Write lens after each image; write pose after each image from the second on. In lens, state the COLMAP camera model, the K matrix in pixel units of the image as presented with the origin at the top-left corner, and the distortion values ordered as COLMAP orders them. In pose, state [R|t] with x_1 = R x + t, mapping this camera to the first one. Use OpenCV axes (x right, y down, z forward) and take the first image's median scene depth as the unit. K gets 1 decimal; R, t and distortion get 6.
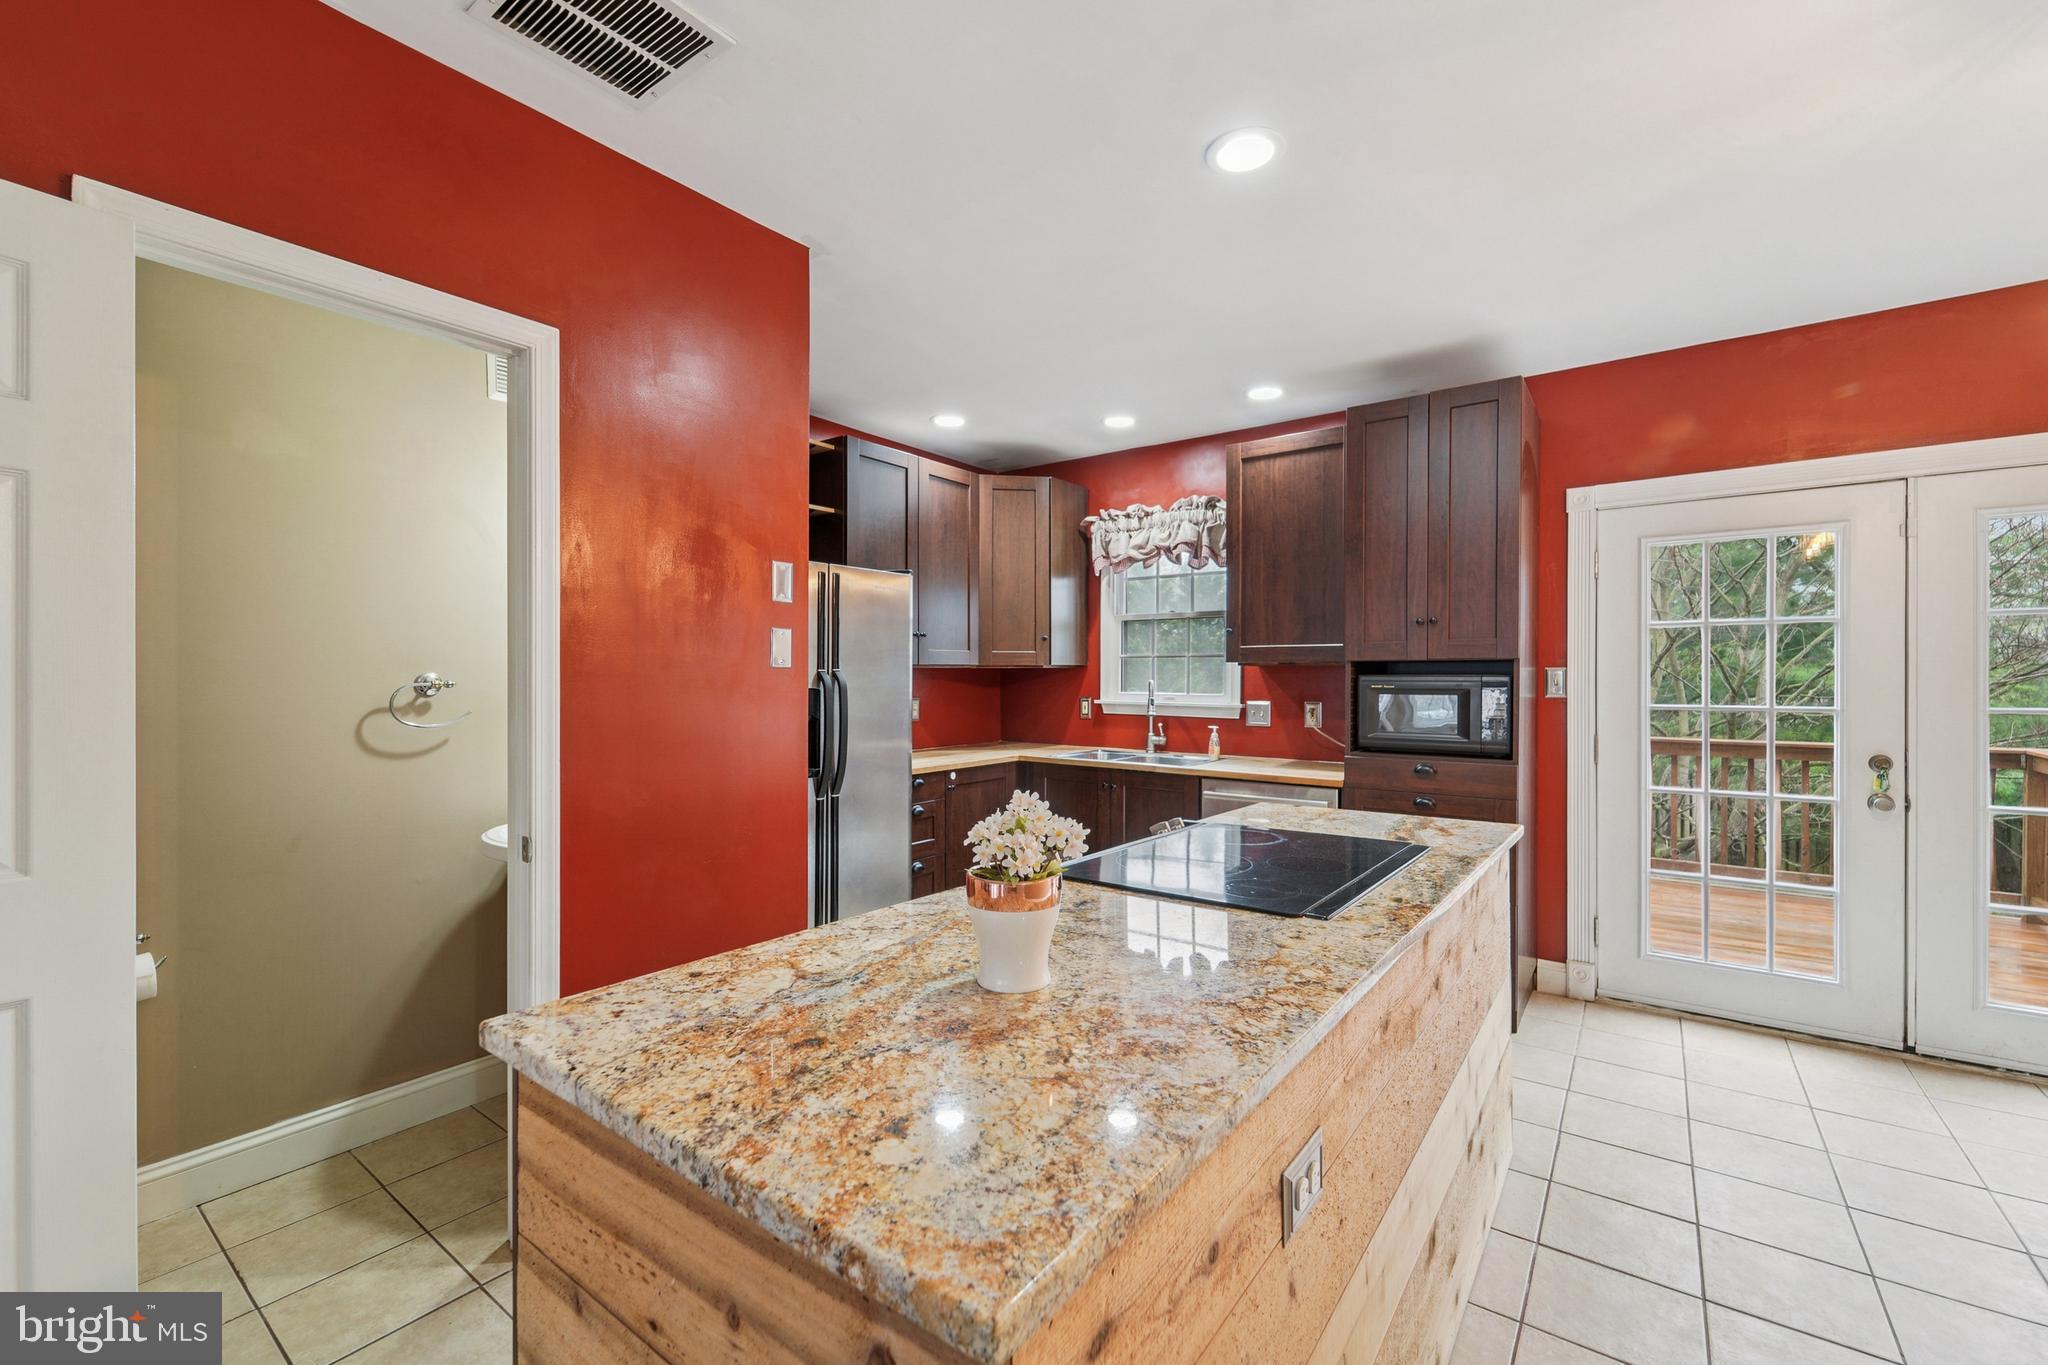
lens RADIAL K [[839.2, 0, 1025.6], [0, 839.2, 682.4], [0, 0, 1]] dist [0.002052, -0.001769]
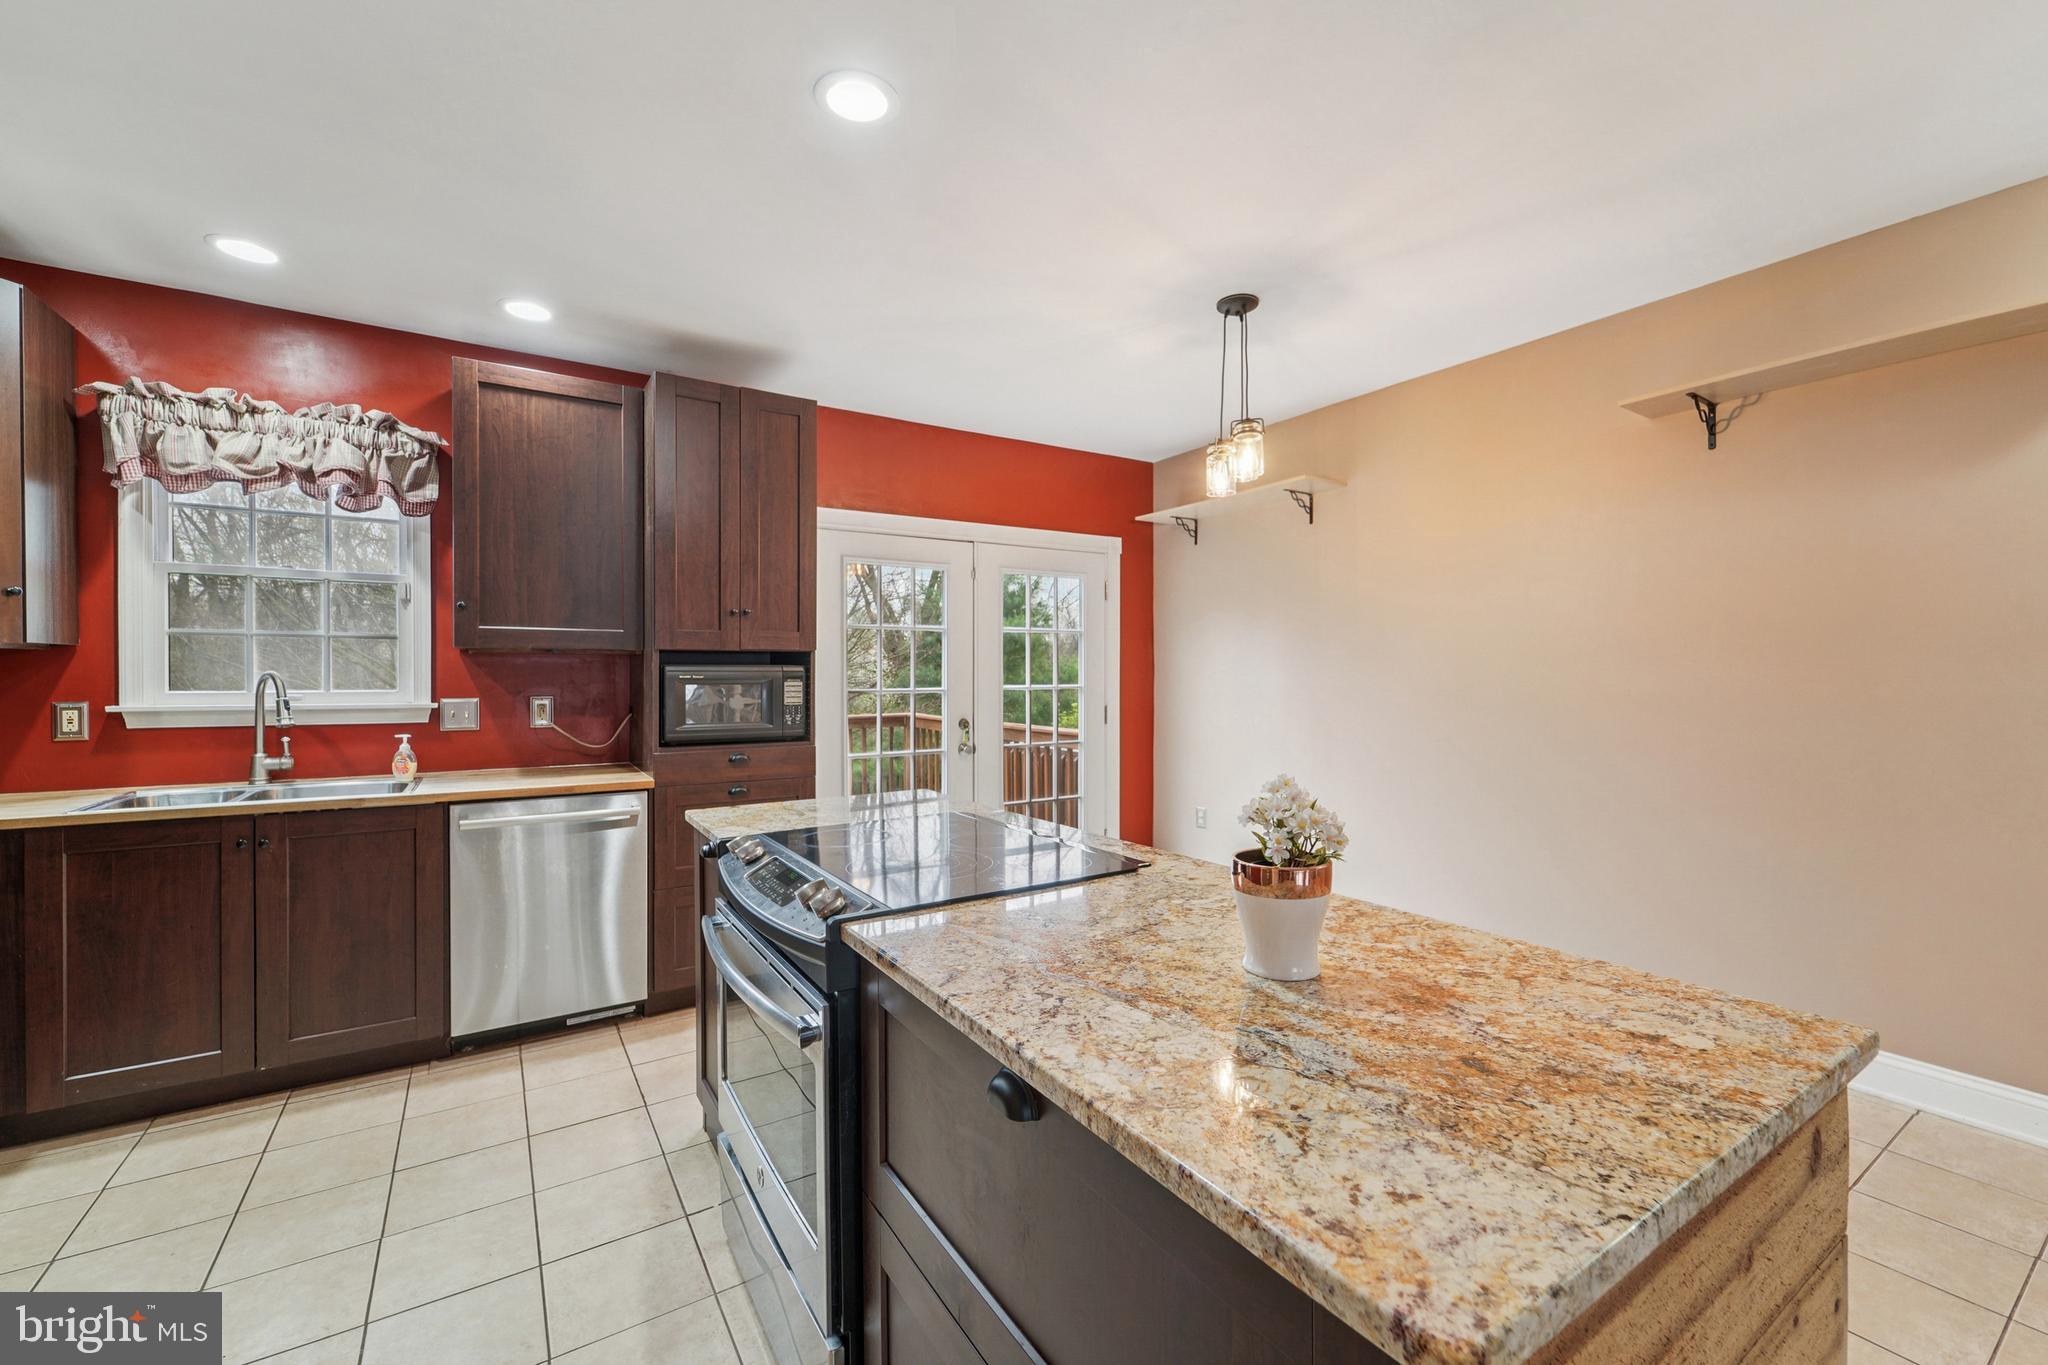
lens RADIAL K [[839.2, 0, 1035.0], [0, 839.2, 680.8], [0, 0, 1]] dist [0.002052, -0.001769]
pose [[0.343535, -0.011797, 0.939066, -0.348946], [0.006268, 0.999928, 0.010268, 0.002210], [-0.939119, 0.002359, 0.343584, 0.314913]]
